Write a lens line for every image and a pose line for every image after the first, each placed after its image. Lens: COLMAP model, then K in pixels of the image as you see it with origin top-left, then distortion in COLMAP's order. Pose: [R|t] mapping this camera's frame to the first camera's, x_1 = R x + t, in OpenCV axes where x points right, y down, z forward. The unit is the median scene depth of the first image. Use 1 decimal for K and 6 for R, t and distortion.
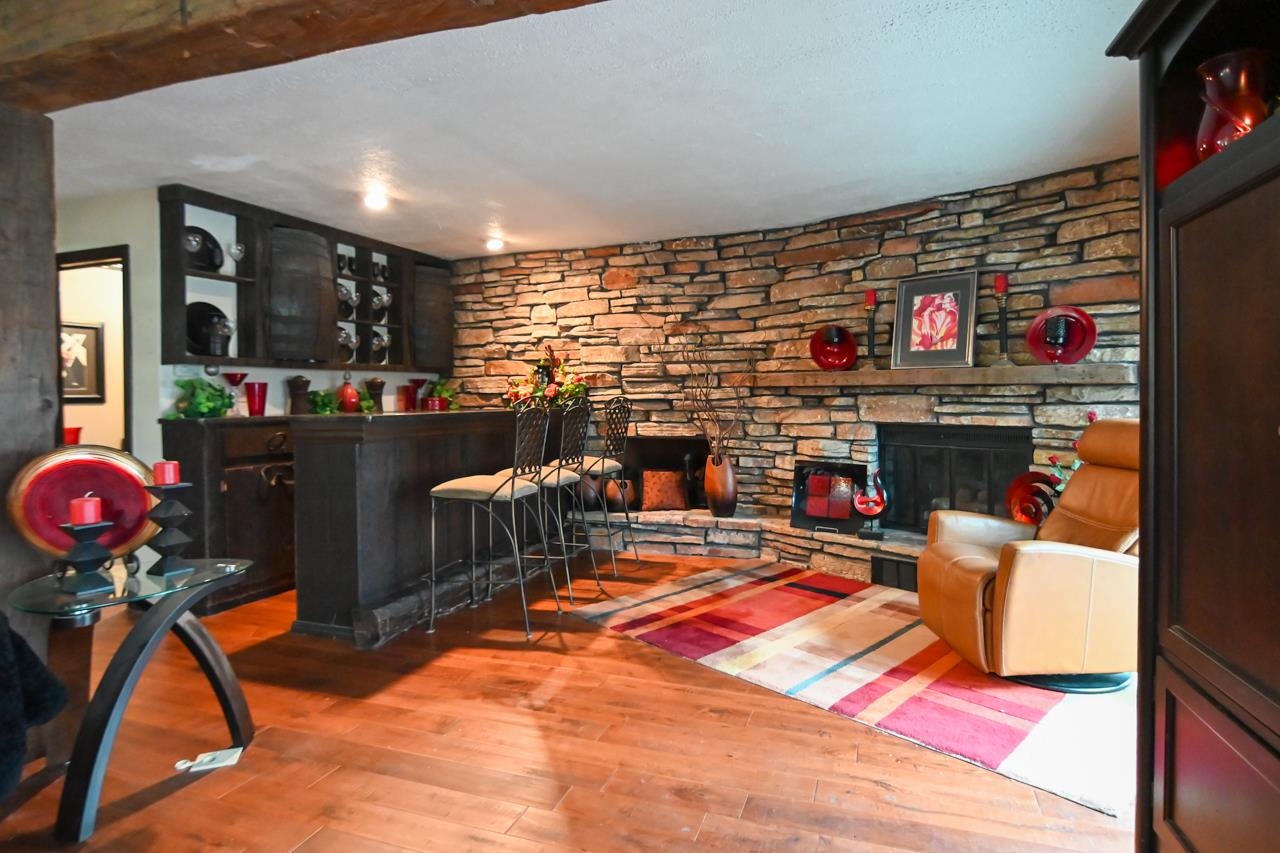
lens RADIAL K [[615.9, 0, 643.0], [0, 615.9, 404.7], [0, 0, 1]] dist [-0.002581, -0.000062]
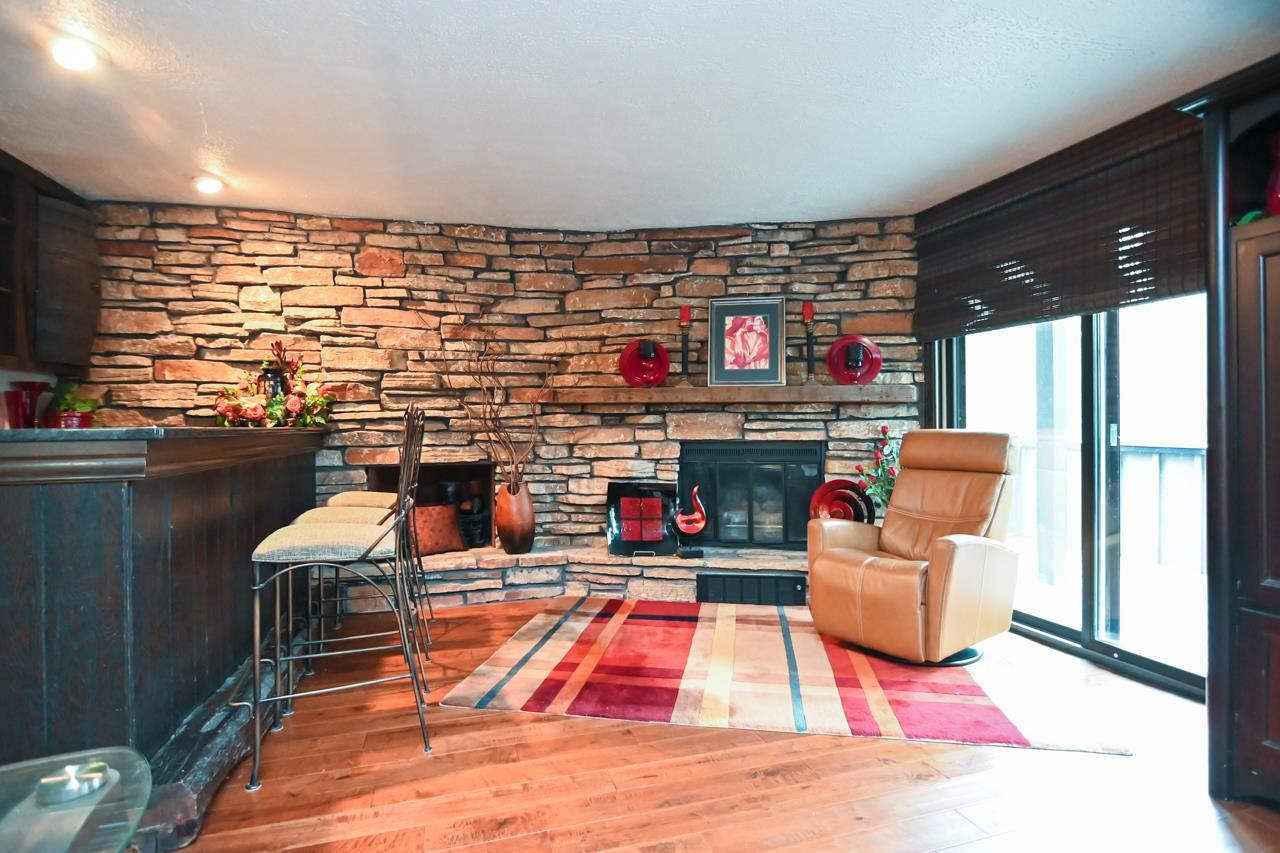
lens RADIAL K [[633.8, 0, 640.0], [0, 633.8, 426.5], [0, 0, 1]] dist [-0.012286, -0.000063]
pose [[0.837155, -0.001499, 0.546963, -0.218966], [0.007684, 0.999930, -0.009020, 0.013897], [-0.546911, 0.011754, 0.837108, 0.163682]]
